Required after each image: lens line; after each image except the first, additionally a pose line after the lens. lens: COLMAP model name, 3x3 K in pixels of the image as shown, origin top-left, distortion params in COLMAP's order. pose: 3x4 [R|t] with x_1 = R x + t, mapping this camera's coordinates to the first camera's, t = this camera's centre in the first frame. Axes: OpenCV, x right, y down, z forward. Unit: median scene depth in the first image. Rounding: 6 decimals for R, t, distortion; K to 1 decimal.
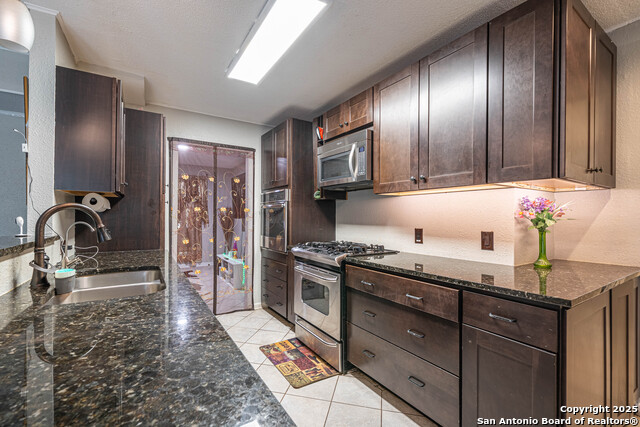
lens RADIAL K [[281.5, 0, 319.9], [0, 281.5, 217.5], [0, 0, 1]] dist [0.000135, -0.000194]
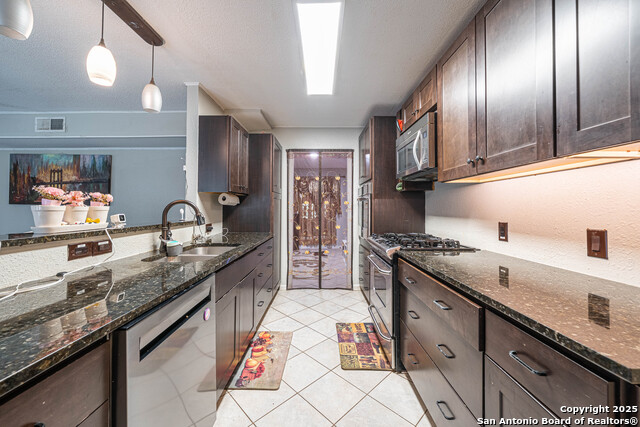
lens RADIAL K [[244.2, 0, 318.8], [0, 244.2, 205.9], [0, 0, 1]] dist [-0.001228, -0.000105]
pose [[0.843000, -0.009233, -0.537834, 0.259532], [0.001809, 0.999896, -0.014330, 0.001331], [0.537910, 0.011107, 0.842929, 0.125399]]
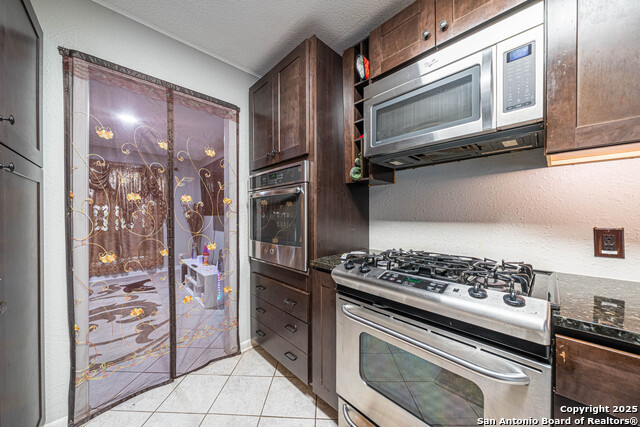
lens RADIAL K [[218.2, 0, 317.6], [0, 218.2, 218.1], [0, 0, 1]] dist [-0.011906, 0.000019]
pose [[0.981187, -0.008500, 0.192875, -0.215018], [0.006493, 0.999918, 0.011031, 0.012301], [-0.192953, -0.009571, 0.981161, 0.664677]]
